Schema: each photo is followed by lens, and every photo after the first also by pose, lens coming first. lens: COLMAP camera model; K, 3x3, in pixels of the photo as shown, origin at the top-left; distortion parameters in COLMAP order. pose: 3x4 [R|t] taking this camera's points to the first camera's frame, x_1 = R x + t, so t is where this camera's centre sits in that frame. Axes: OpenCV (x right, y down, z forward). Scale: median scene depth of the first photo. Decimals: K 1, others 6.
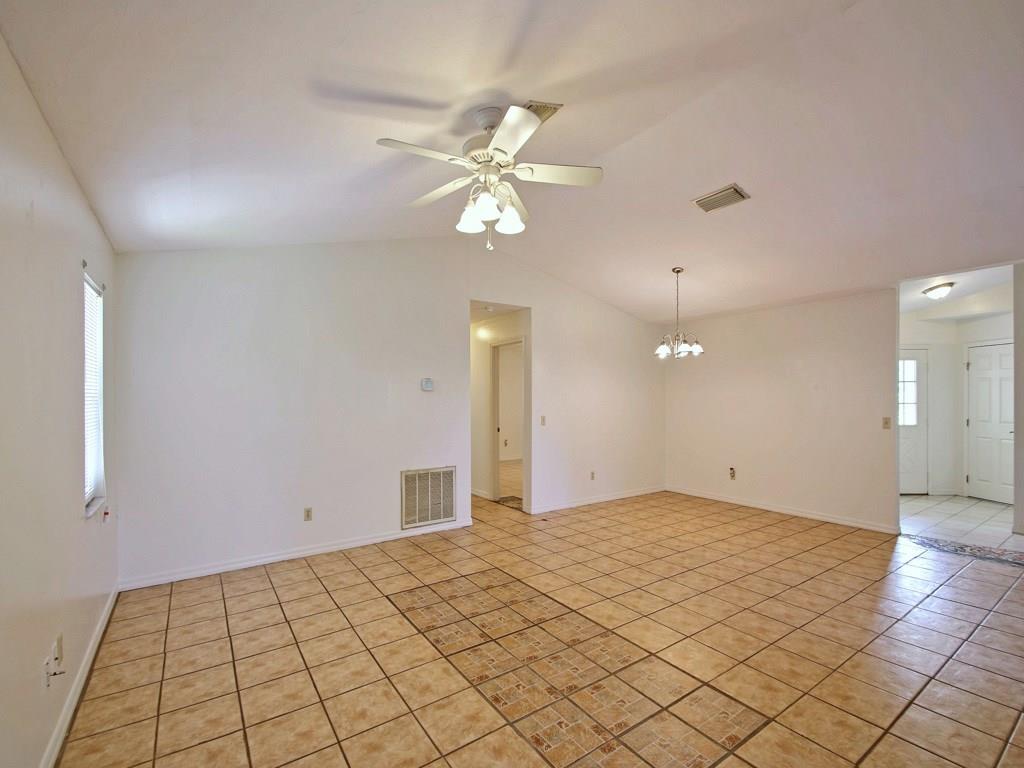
lens RADIAL K [[460.8, 0, 509.7], [0, 460.8, 407.5], [0, 0, 1]] dist [0.003132, -0.005260]
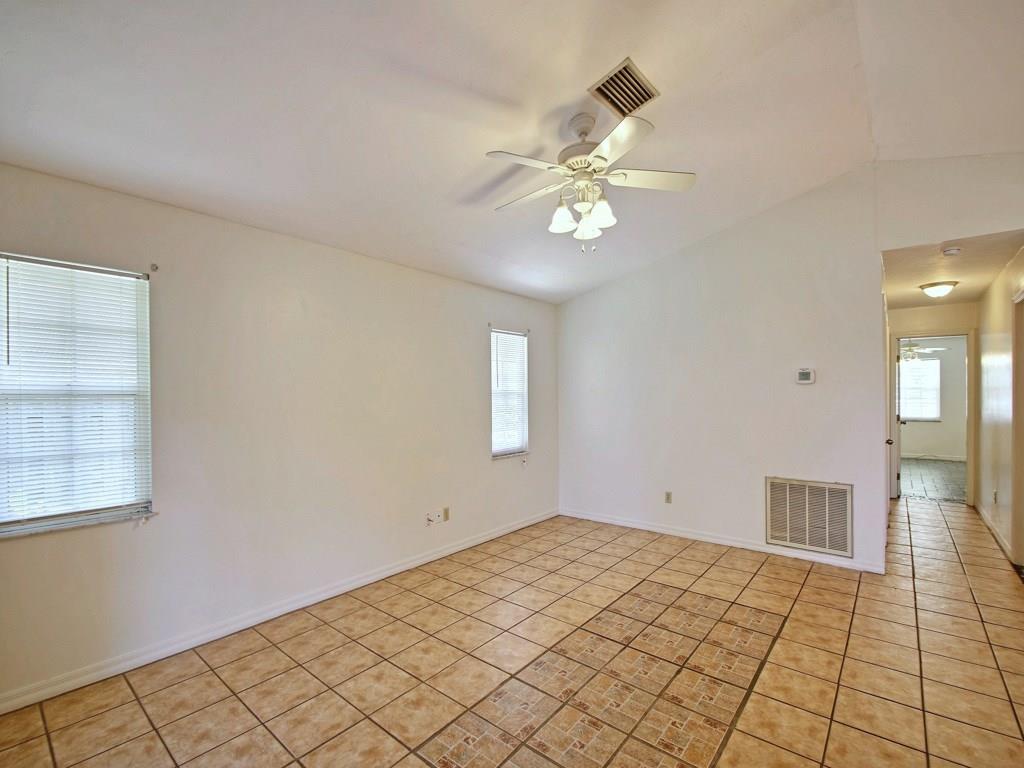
lens RADIAL K [[460.8, 0, 508.0], [0, 460.8, 393.4], [0, 0, 1]] dist [0.003132, -0.005260]
pose [[0.268389, 0.001370, -0.963310, 0.616936], [-0.013185, 0.999911, -0.002252, -0.015194], [0.963220, 0.013305, 0.268383, 0.366153]]
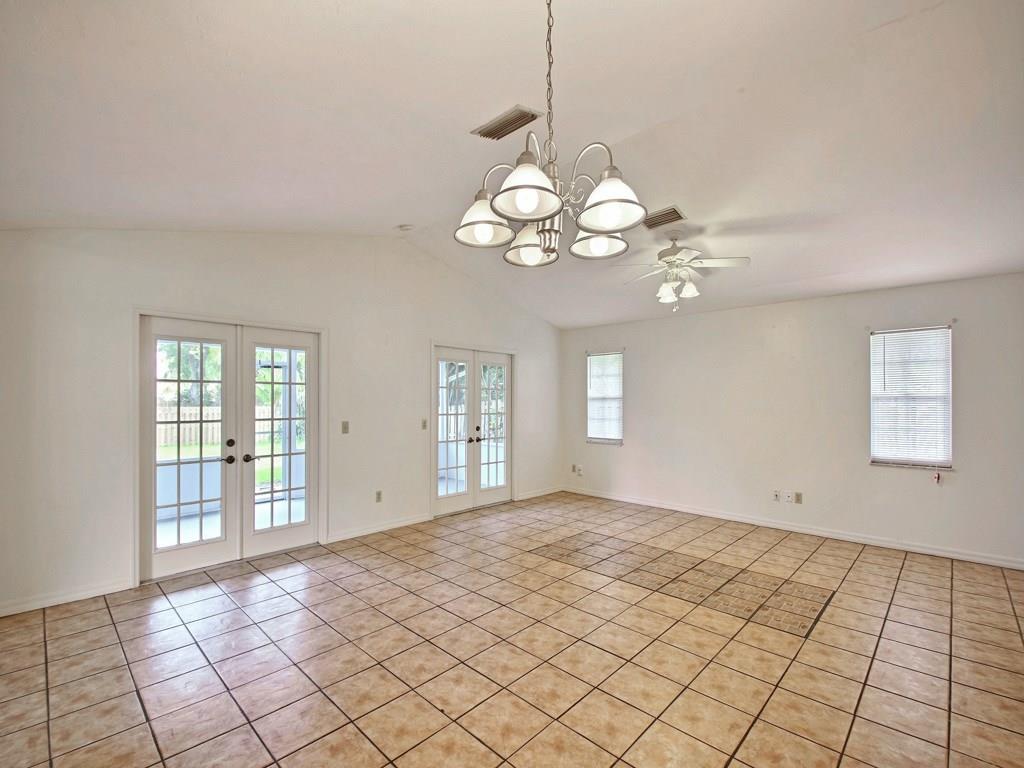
lens RADIAL K [[460.8, 0, 504.3], [0, 460.8, 388.6], [0, 0, 1]] dist [0.003132, -0.005260]
pose [[-0.981050, 0.001865, -0.193743, 0.602705], [0.002489, 0.999992, -0.002975, -0.041123], [0.193736, -0.003401, -0.981048, 1.709300]]
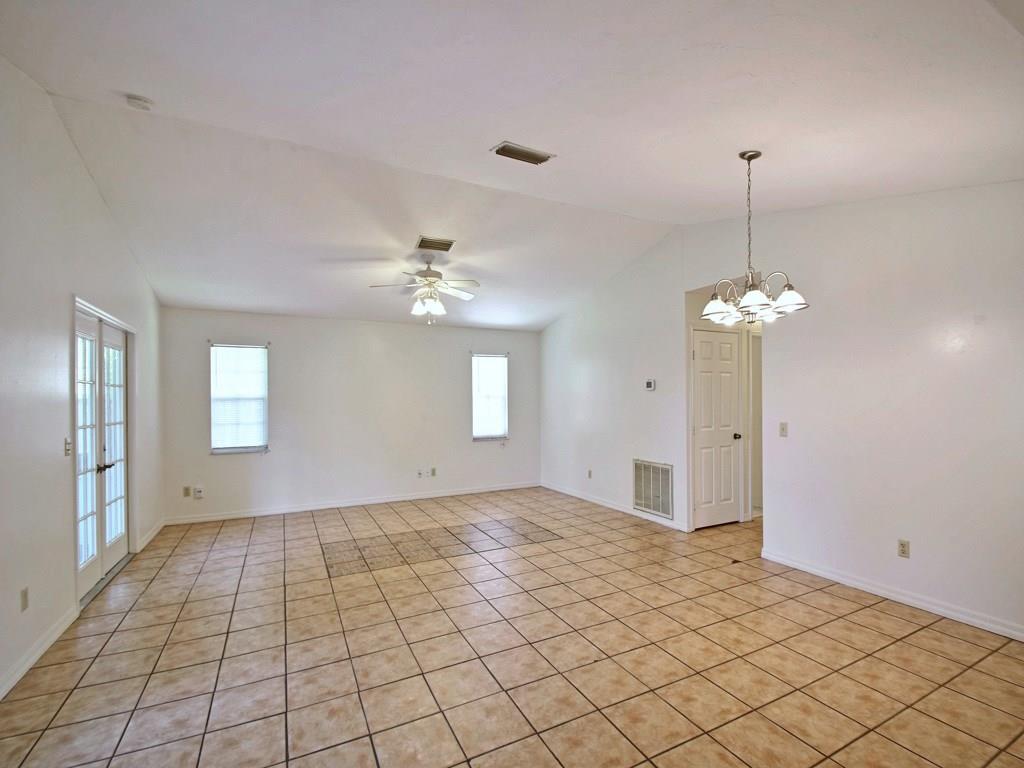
lens RADIAL K [[460.8, 0, 512.2], [0, 460.8, 391.2], [0, 0, 1]] dist [0.003132, -0.005260]
pose [[-0.132066, -0.007507, -0.991212, 1.272021], [-0.011394, 0.999917, -0.006055, -0.033956], [0.991175, 0.010494, -0.132141, 1.083096]]
